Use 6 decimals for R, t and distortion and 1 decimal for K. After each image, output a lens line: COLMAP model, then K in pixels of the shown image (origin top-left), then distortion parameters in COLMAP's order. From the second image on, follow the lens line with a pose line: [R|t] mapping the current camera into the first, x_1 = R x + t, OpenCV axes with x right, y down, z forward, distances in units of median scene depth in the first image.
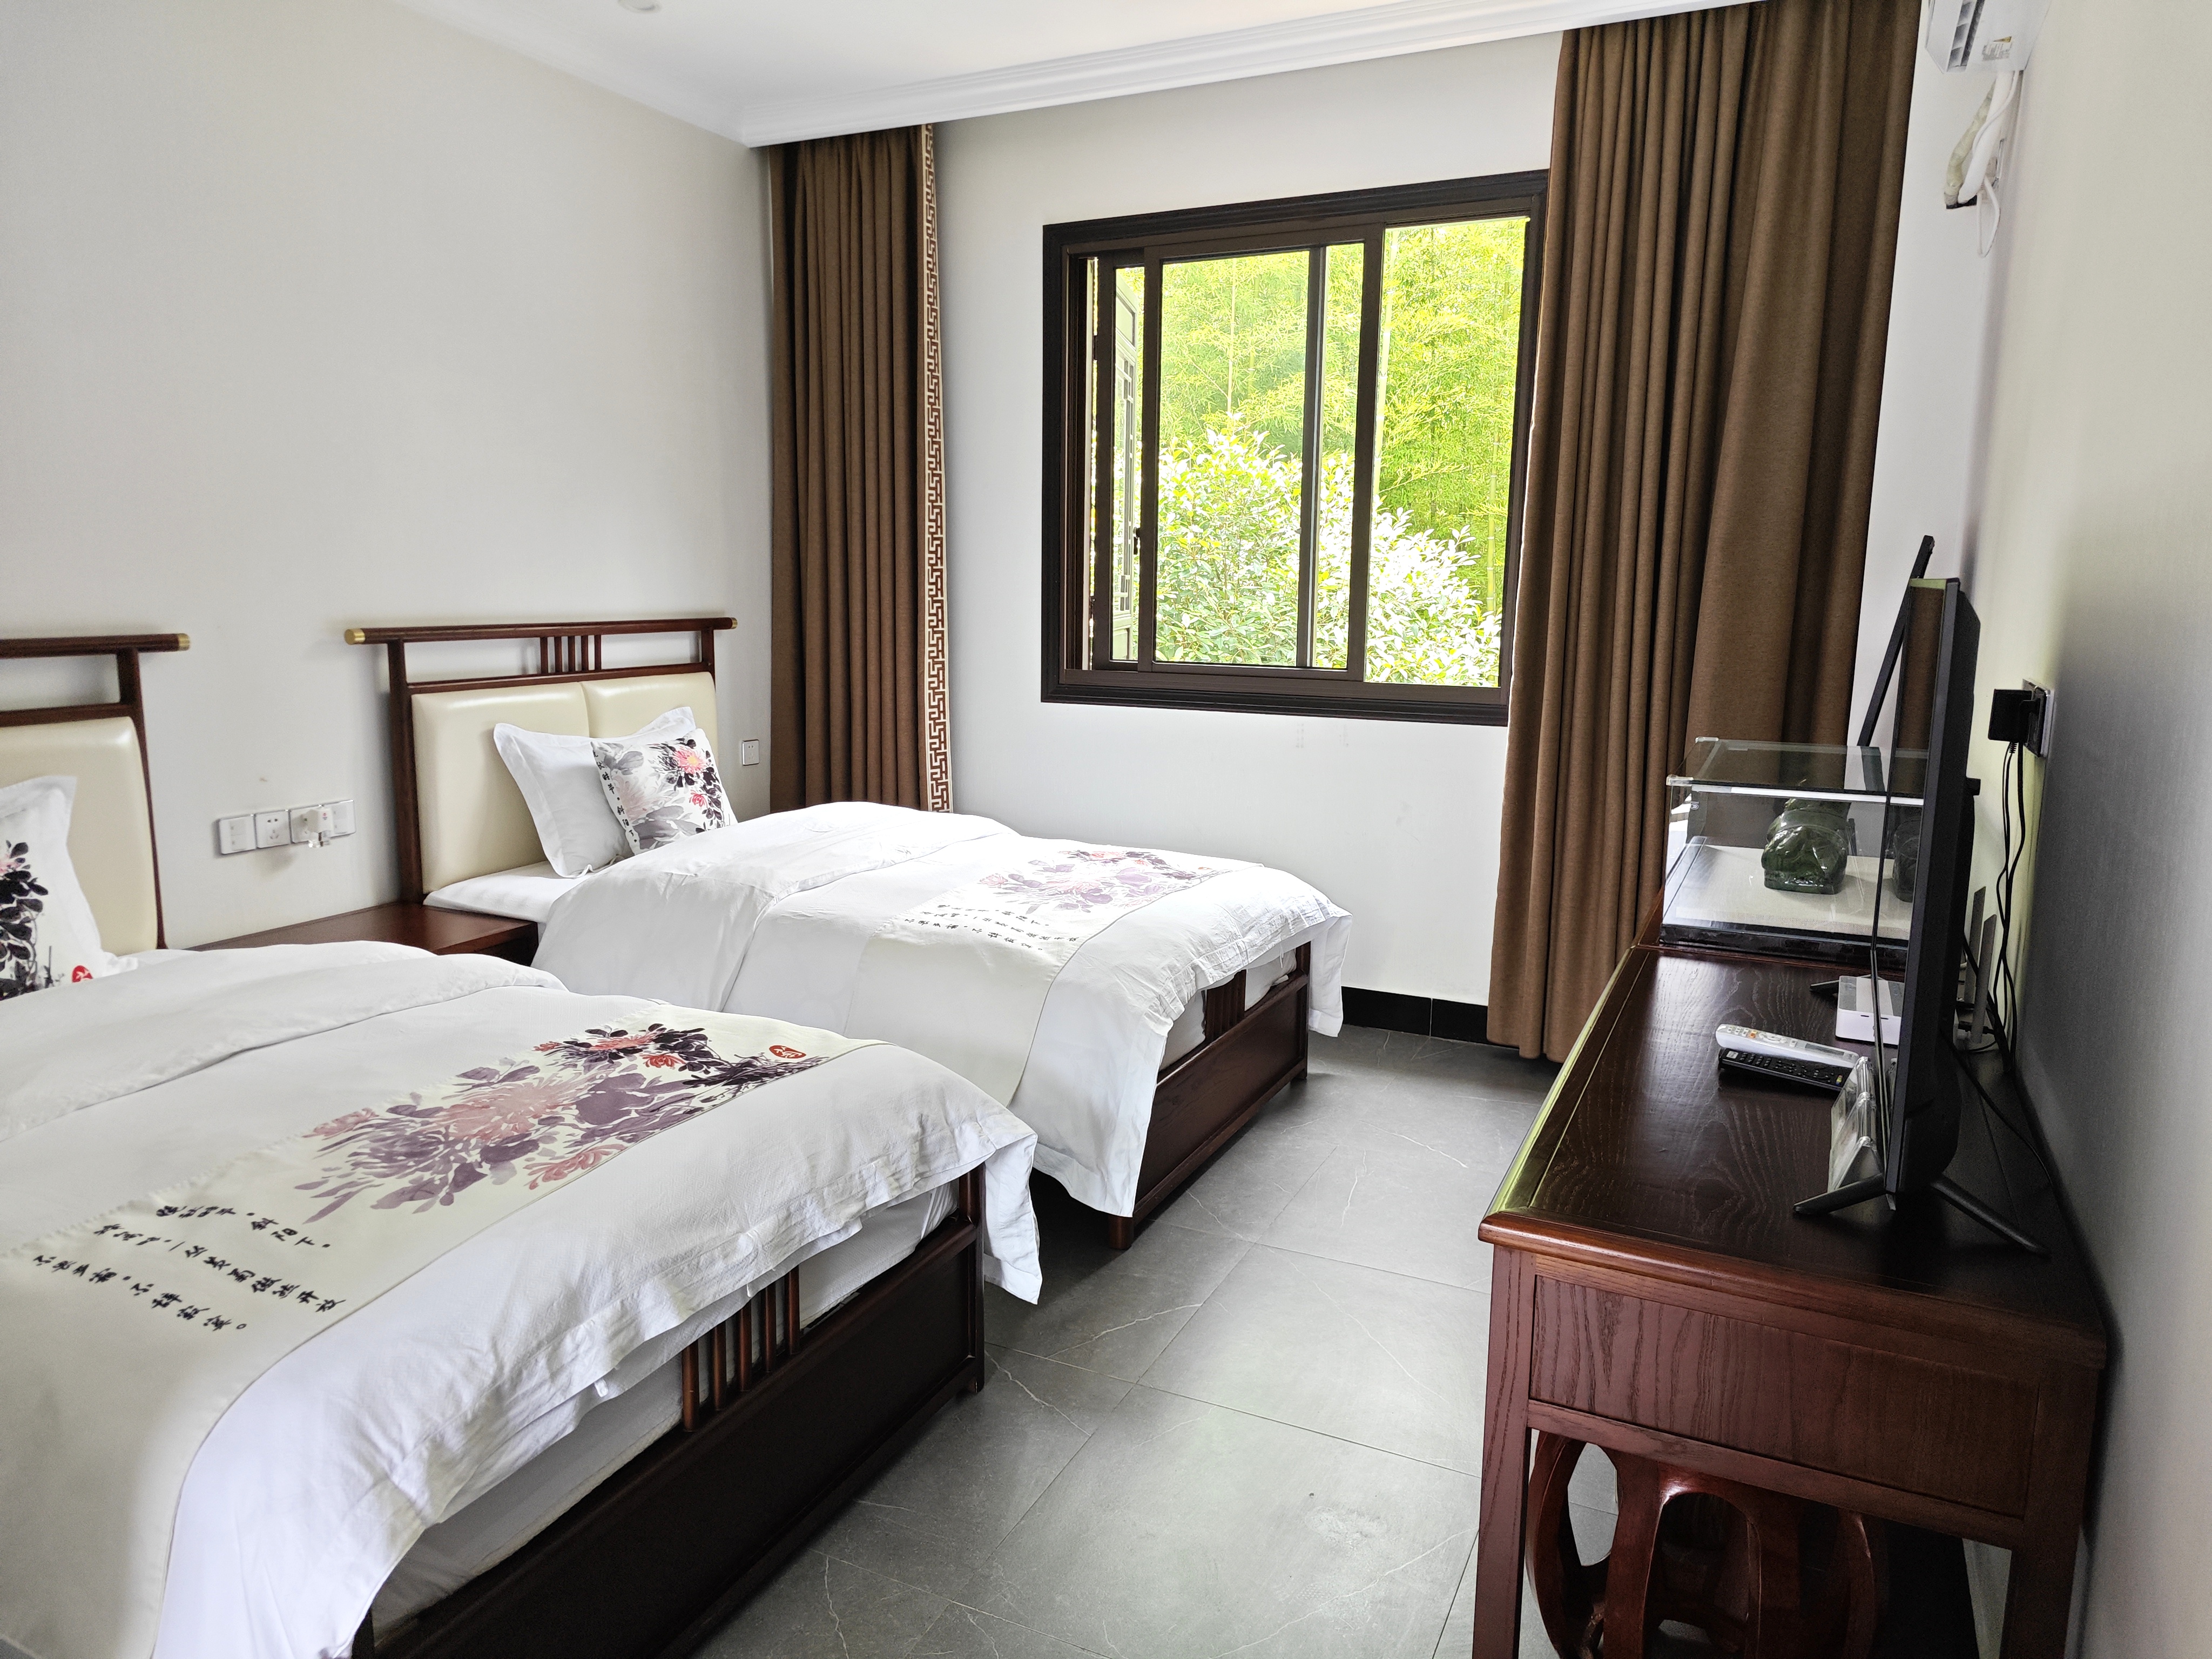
lens RADIAL K [[1482.0, 0, 1094.9], [0, 1482.0, 810.8], [0, 0, 1]] dist [0.042877, -0.024993]
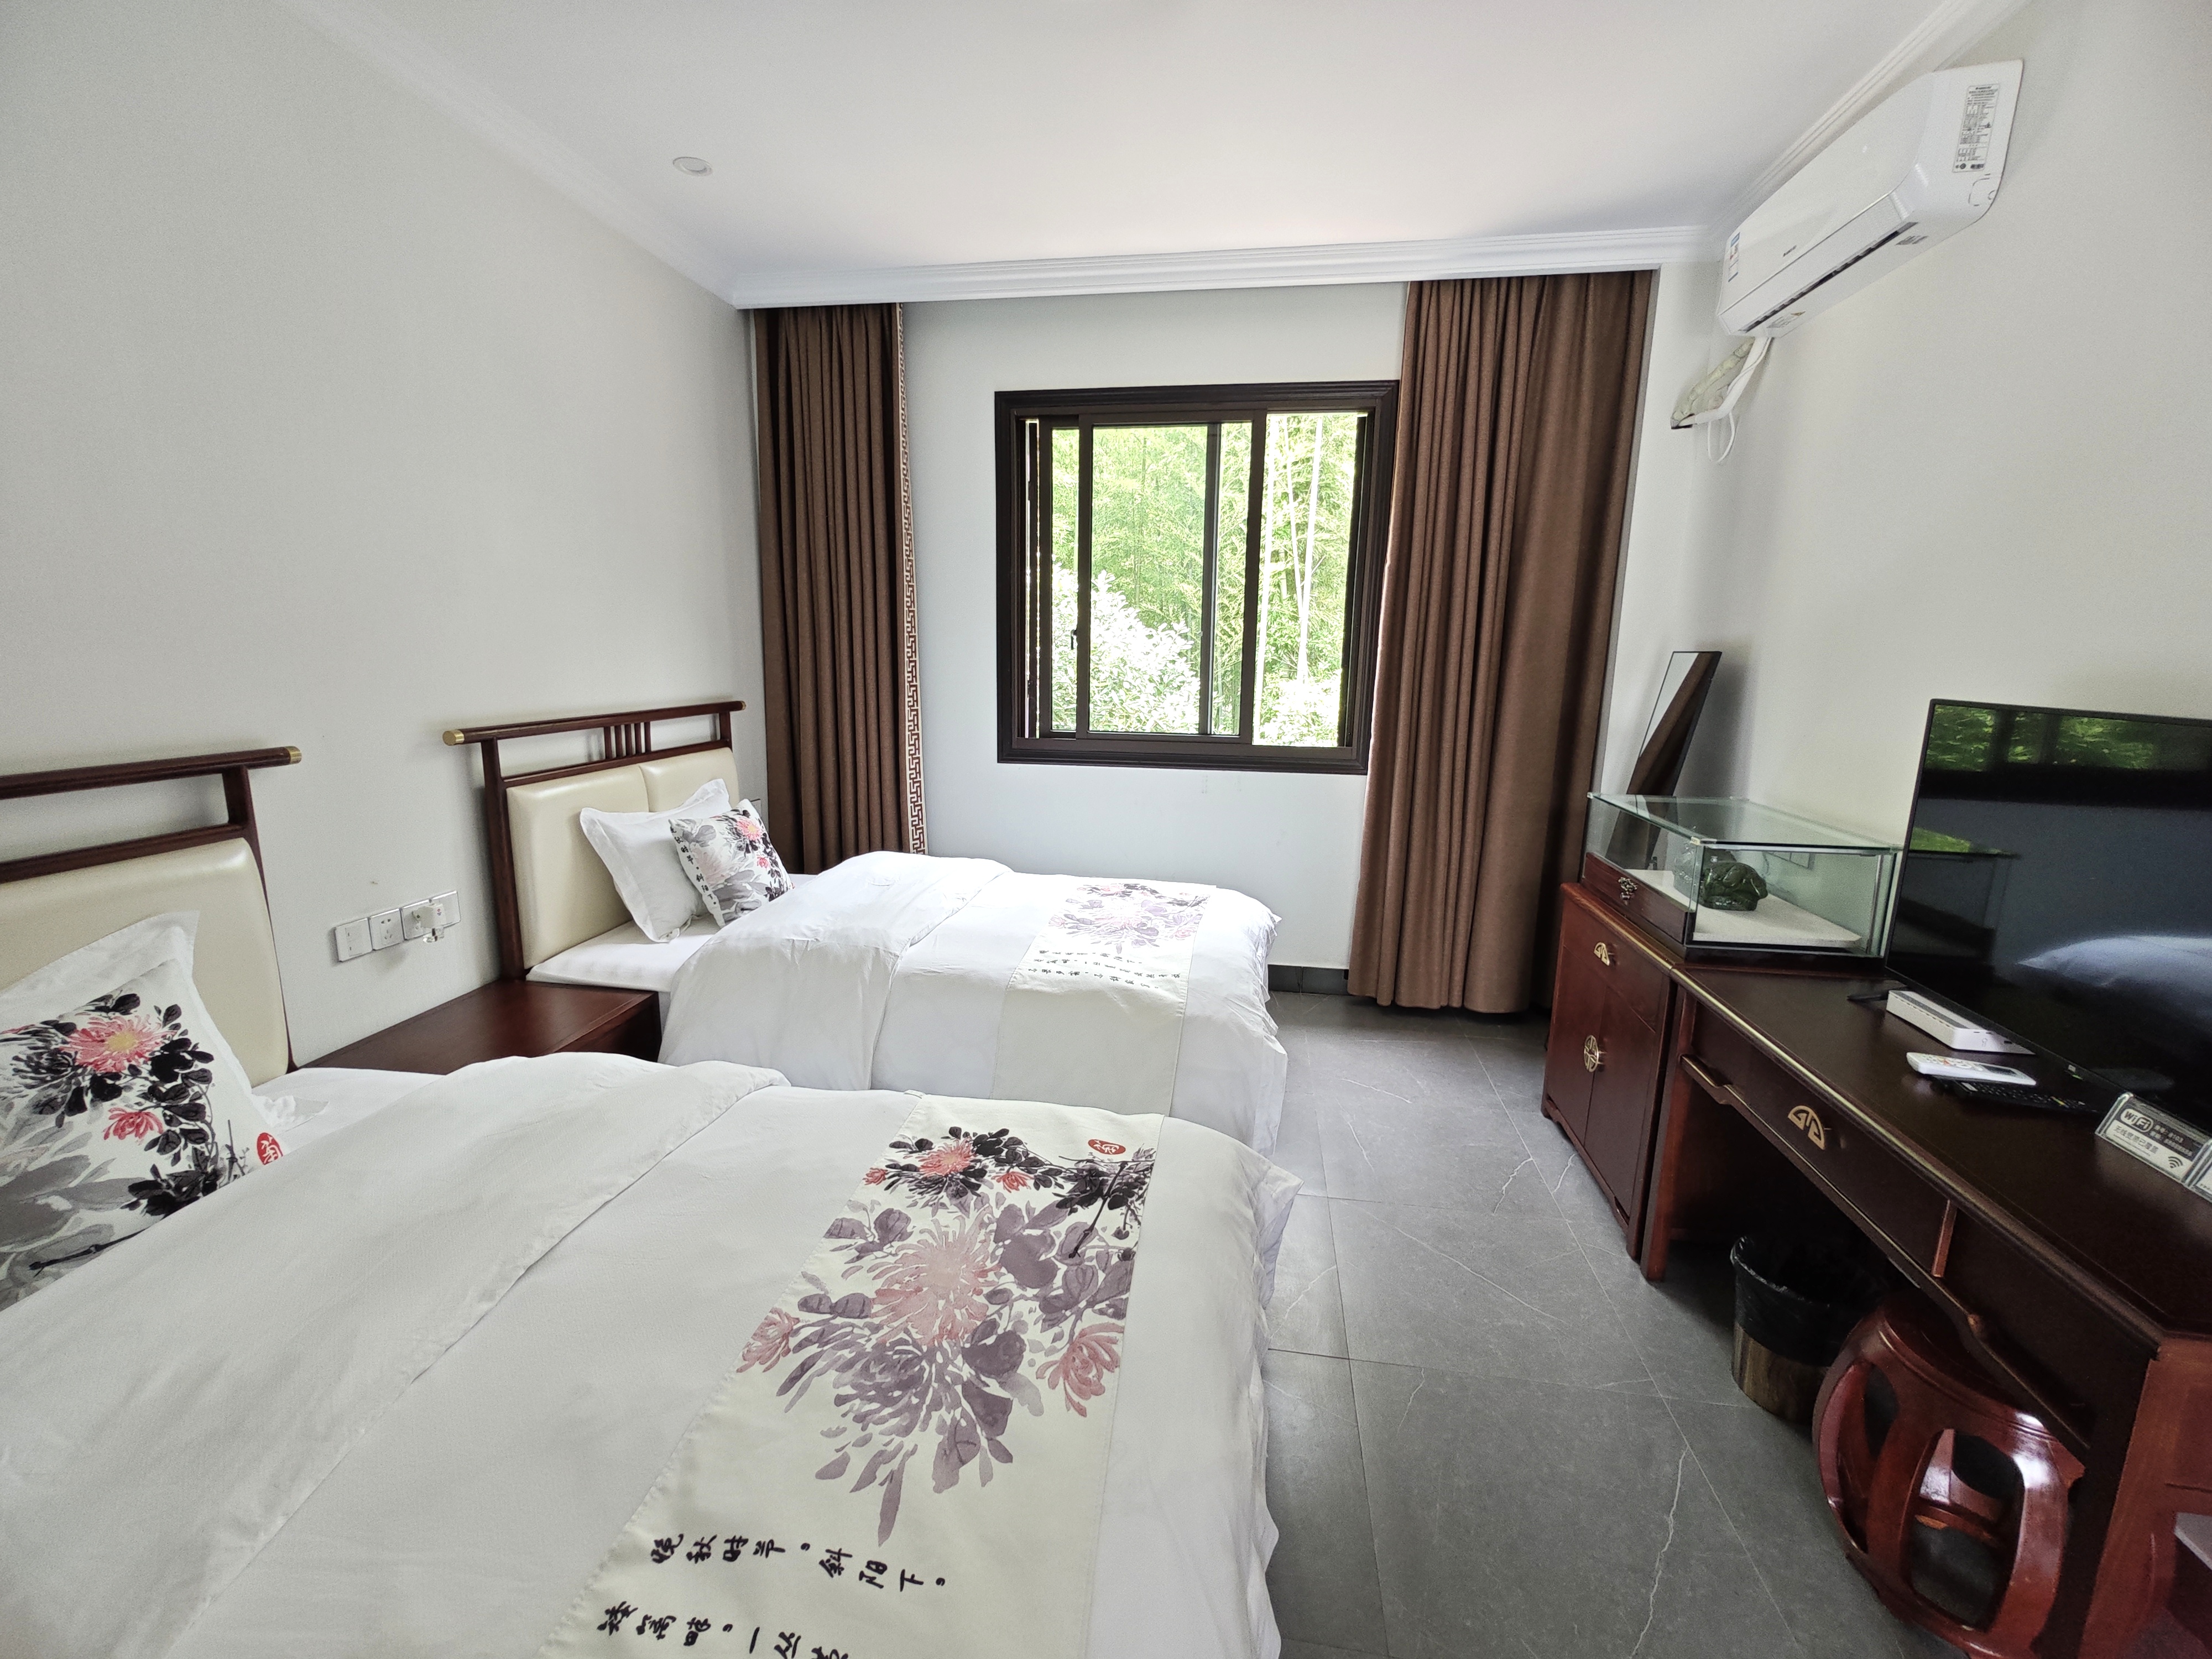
lens RADIAL K [[956.0, 0, 1099.4], [0, 956.0, 828.0], [0, 0, 1]] dist [0.001129, 0.000409]
pose [[0.956728, -0.050942, 0.286489, -0.256228], [0.041134, 0.998347, 0.040153, -0.061128], [-0.288061, -0.026631, 0.957242, 0.226291]]
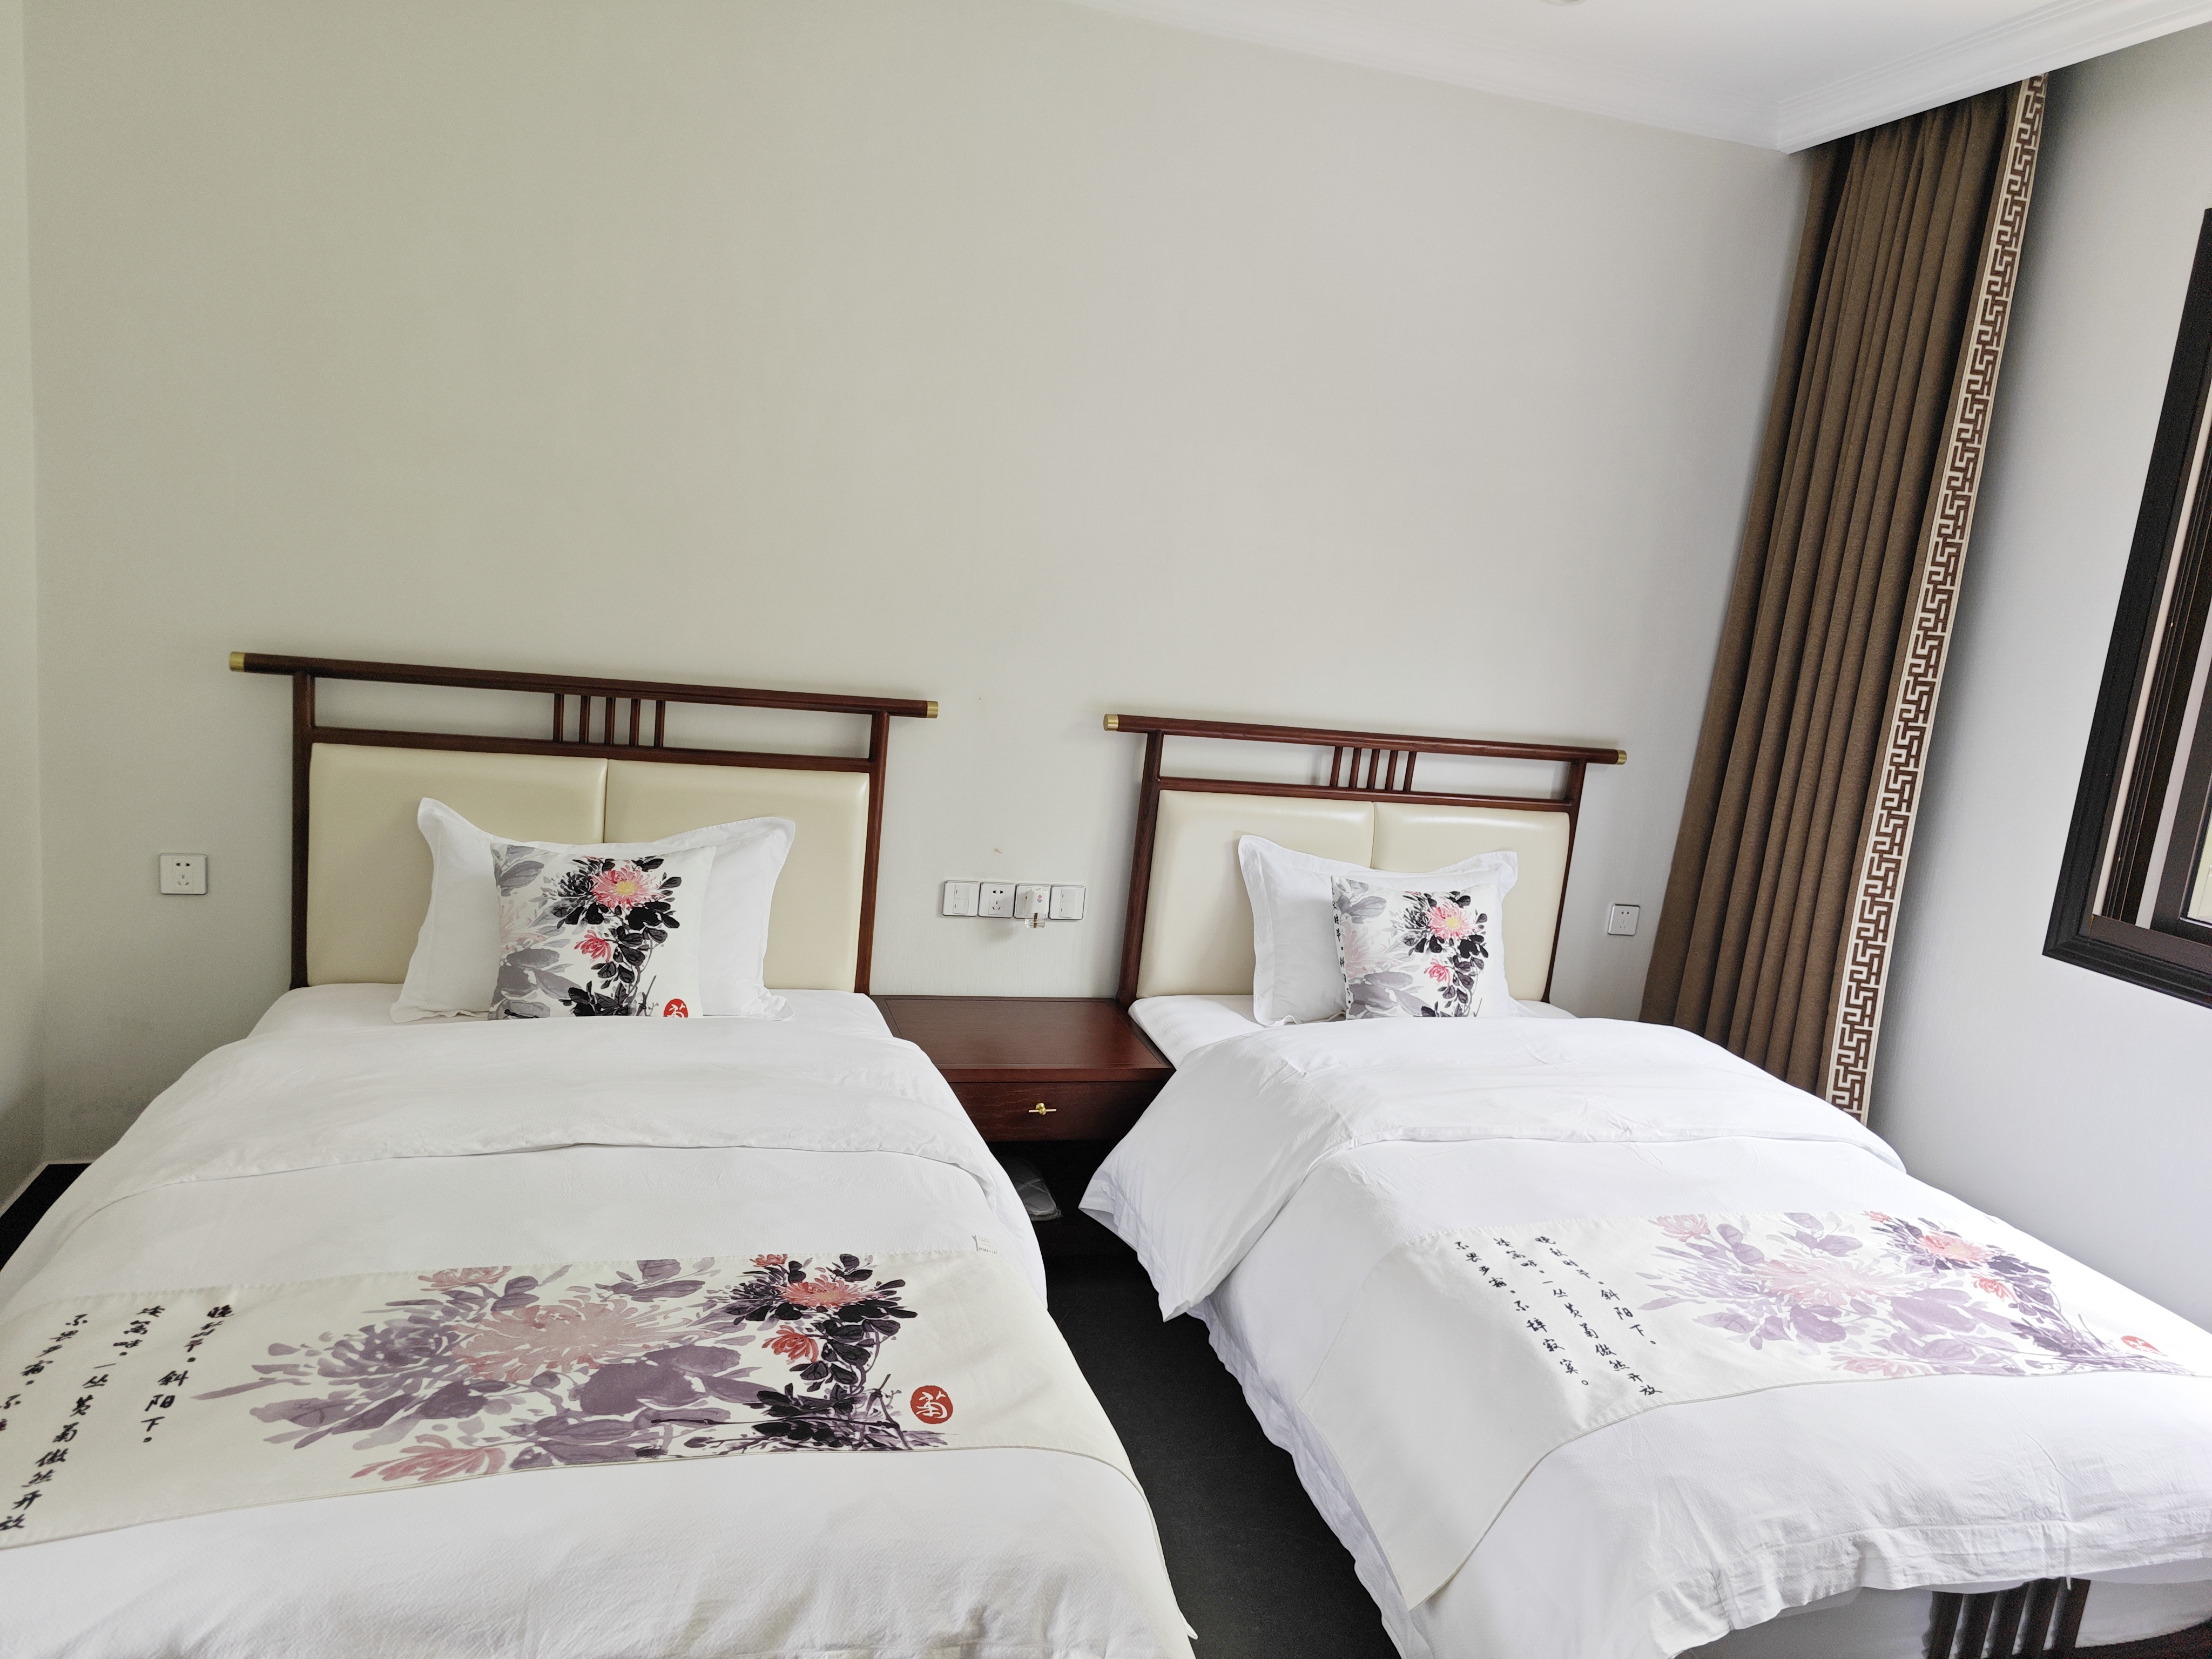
lens RADIAL K [[1482.0, 0, 1094.9], [0, 1482.0, 810.8], [0, 0, 1]] dist [0.042877, -0.024993]
pose [[0.661923, 0.182631, -0.726983, 0.201631], [-0.209621, 0.976268, 0.054395, -0.110198], [0.719665, 0.116386, 0.684498, 0.344980]]
